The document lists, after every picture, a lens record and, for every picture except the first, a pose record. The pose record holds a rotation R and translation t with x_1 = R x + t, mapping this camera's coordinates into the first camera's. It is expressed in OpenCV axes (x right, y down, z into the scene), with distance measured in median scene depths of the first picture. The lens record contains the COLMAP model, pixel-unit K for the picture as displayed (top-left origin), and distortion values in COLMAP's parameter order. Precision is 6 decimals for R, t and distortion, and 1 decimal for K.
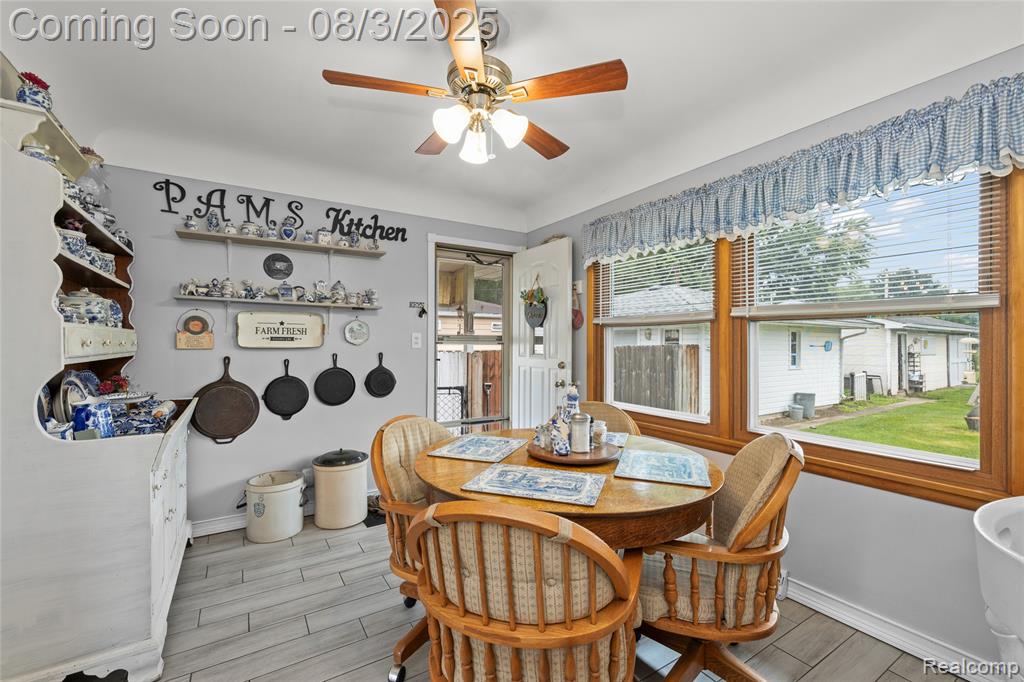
lens RADIAL K [[436.8, 0, 520.5], [0, 436.8, 339.9], [0, 0, 1]] dist [-0.006810, 0.000425]
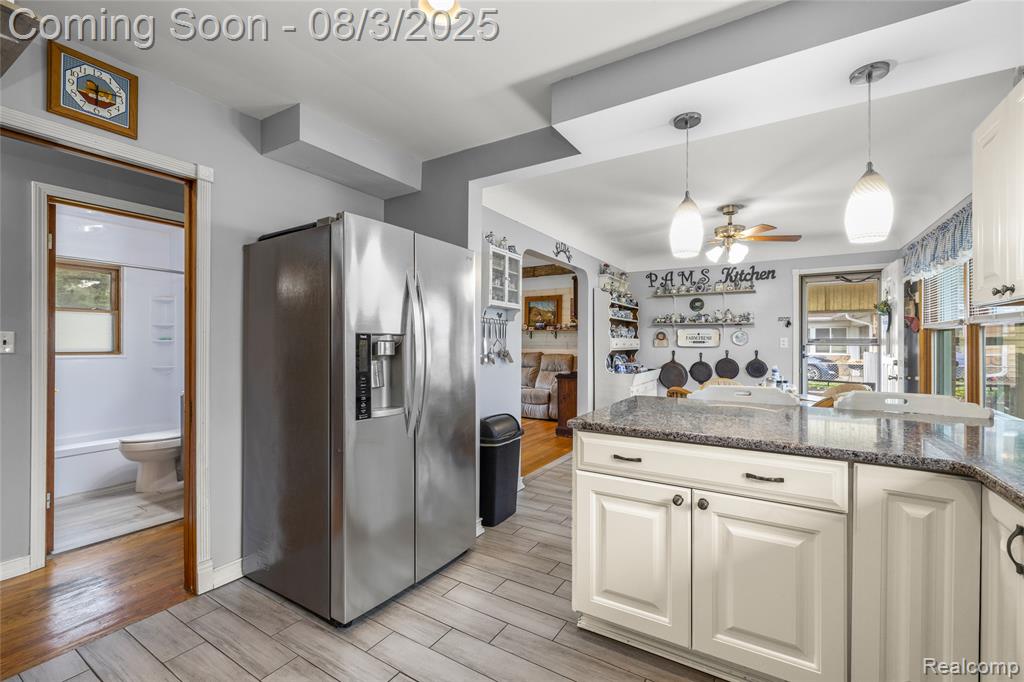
lens RADIAL K [[436.8, 0, 519.0], [0, 436.8, 343.7], [0, 0, 1]] dist [-0.006810, 0.000425]
pose [[0.452389, 0.000051, -0.891821, 0.815880], [0.002669, 0.999995, 0.001411, -0.000294], [0.891817, -0.003019, 0.452387, -0.582379]]
